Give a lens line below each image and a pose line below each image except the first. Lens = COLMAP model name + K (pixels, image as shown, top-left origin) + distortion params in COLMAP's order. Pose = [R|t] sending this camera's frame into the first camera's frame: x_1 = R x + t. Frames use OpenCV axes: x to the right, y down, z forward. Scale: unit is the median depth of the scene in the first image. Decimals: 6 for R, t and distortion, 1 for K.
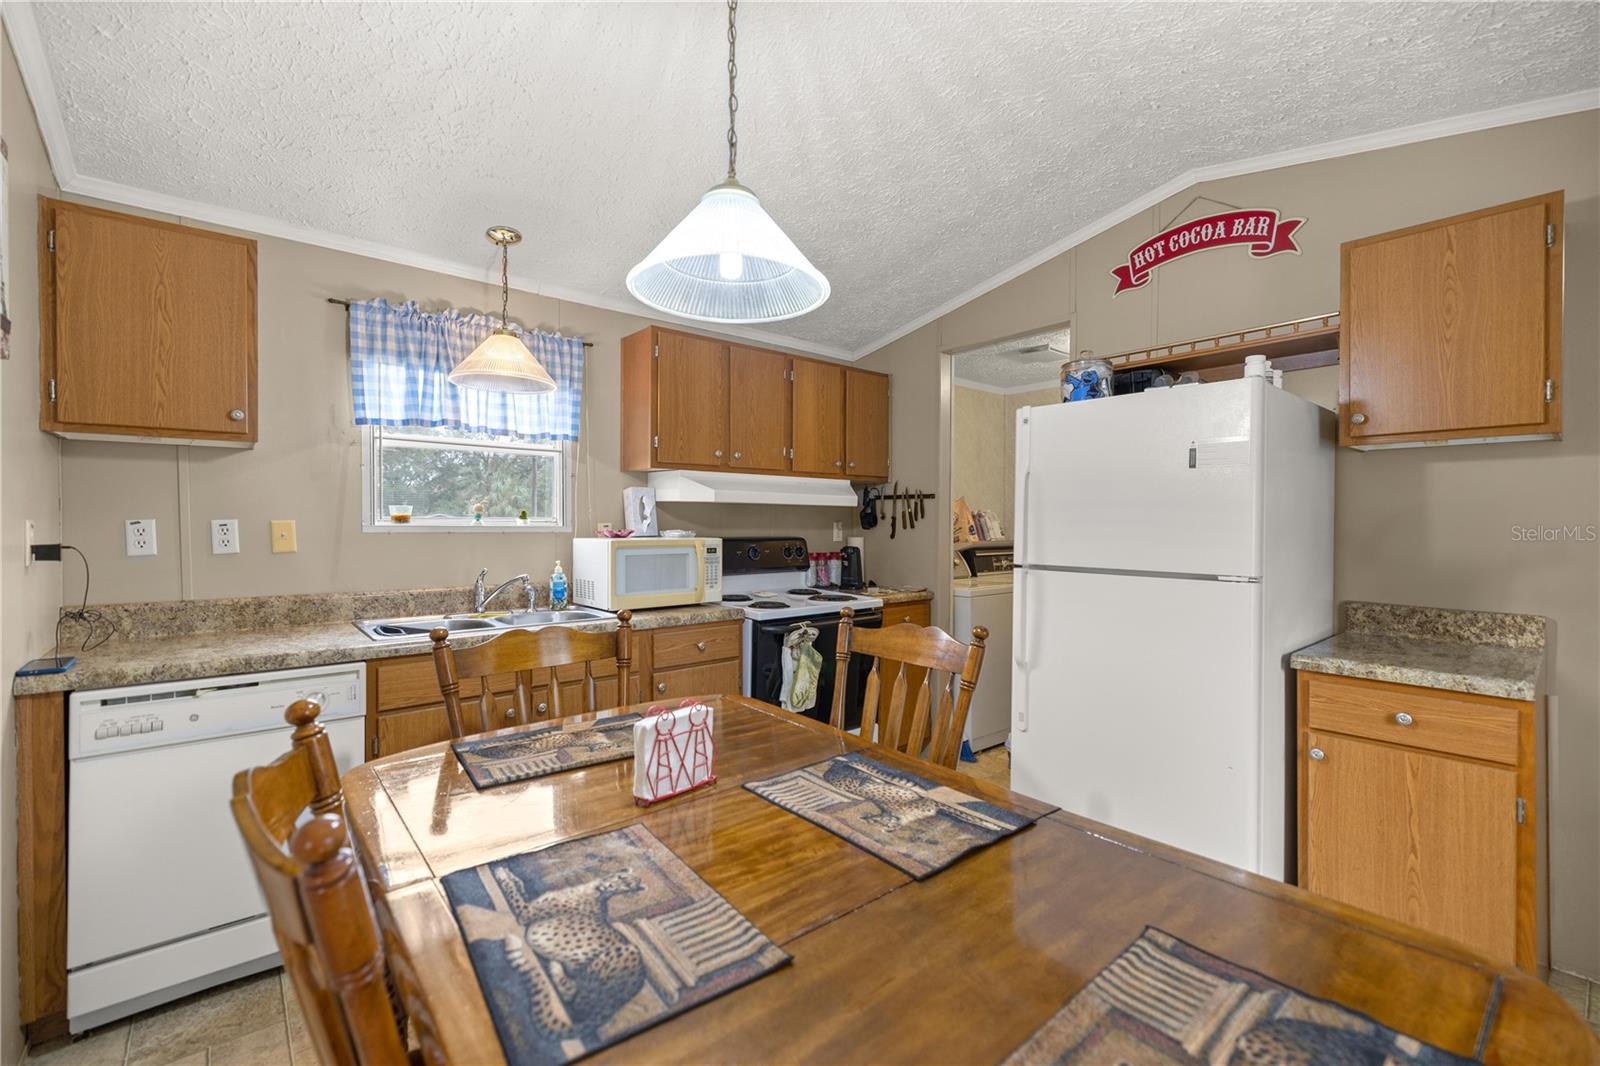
lens RADIAL K [[678.8, 0, 799.7], [0, 678.8, 525.5], [0, 0, 1]] dist [0.001608, 0.000005]
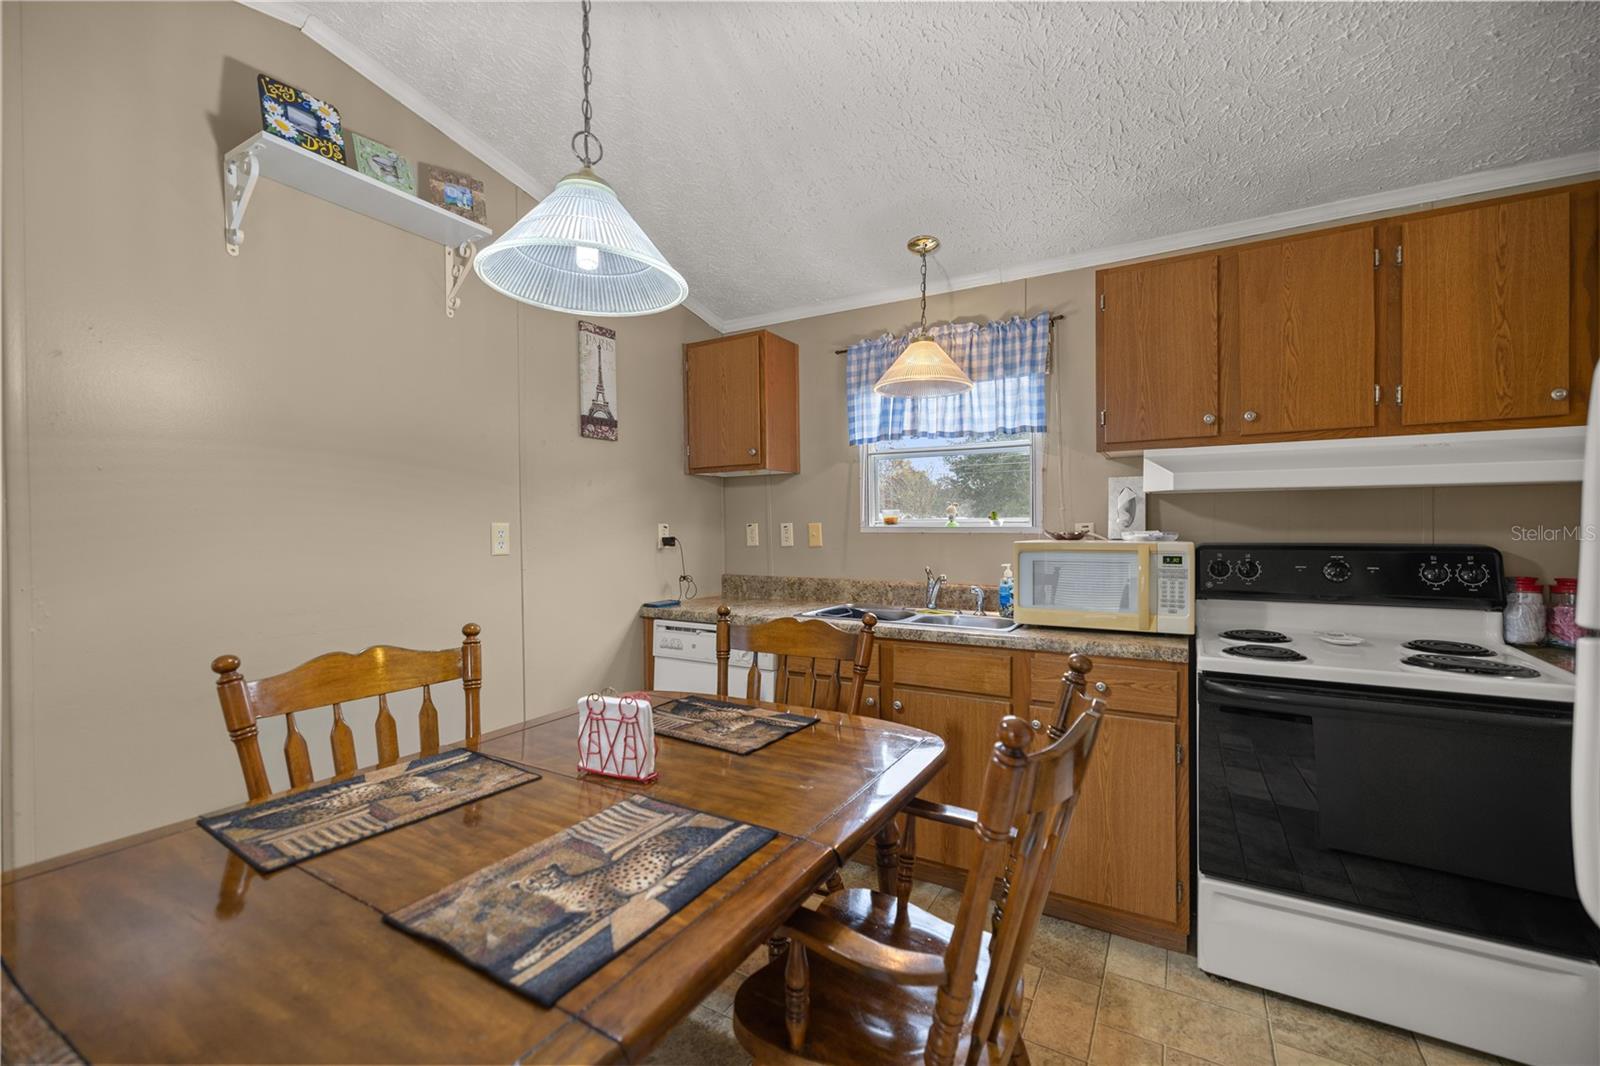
lens RADIAL K [[669.4, 0, 800.0], [0, 669.4, 533.0], [0, 0, 1]] dist [-0.000026, 0.000152]
pose [[0.340807, 0.001435, -0.940132, 0.691453], [0.000165, 0.999999, 0.001586, 0.014041], [0.940133, -0.000696, 0.340806, 0.715329]]
